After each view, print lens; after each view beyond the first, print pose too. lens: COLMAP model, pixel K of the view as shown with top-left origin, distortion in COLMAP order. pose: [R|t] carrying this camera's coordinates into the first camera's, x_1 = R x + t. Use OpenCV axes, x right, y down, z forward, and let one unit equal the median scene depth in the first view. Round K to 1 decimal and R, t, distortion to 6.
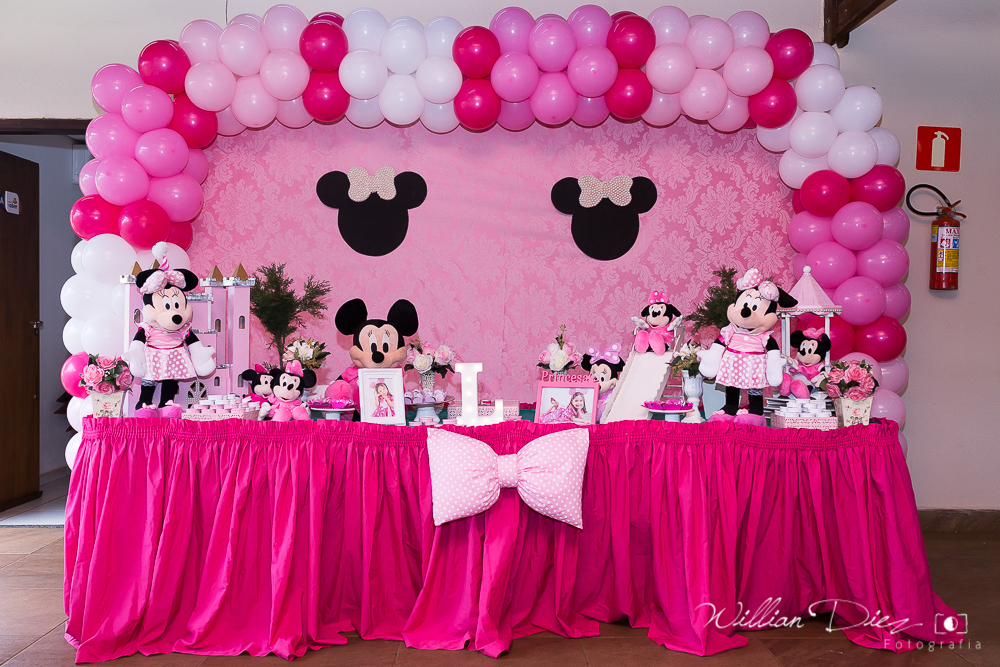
lens RADIAL K [[978.4, 0, 498.1], [0, 978.4, 334.9], [0, 0, 1]] dist [-0.007710, 0.000000]
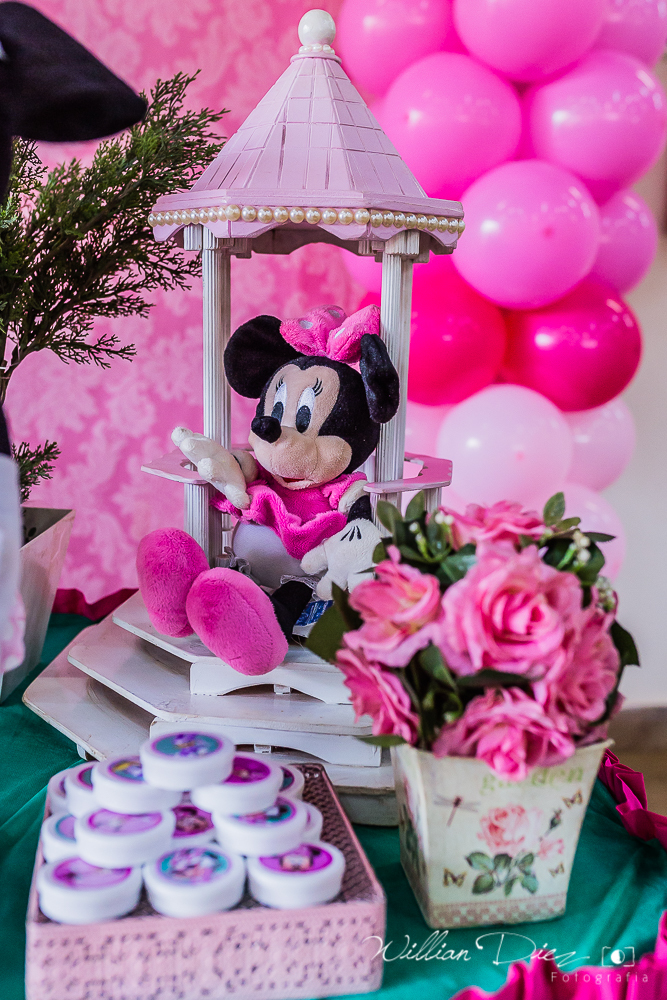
lens RADIAL K [[978.4, 0, 335.0], [0, 978.4, 500.9], [0, 0, 1]] dist [-0.007710, 0.000000]
pose [[0.982894, -0.013621, 0.183670, 0.287197], [-0.020189, 0.983283, 0.180958, -0.004343], [-0.183065, -0.181571, 0.966188, 0.794461]]
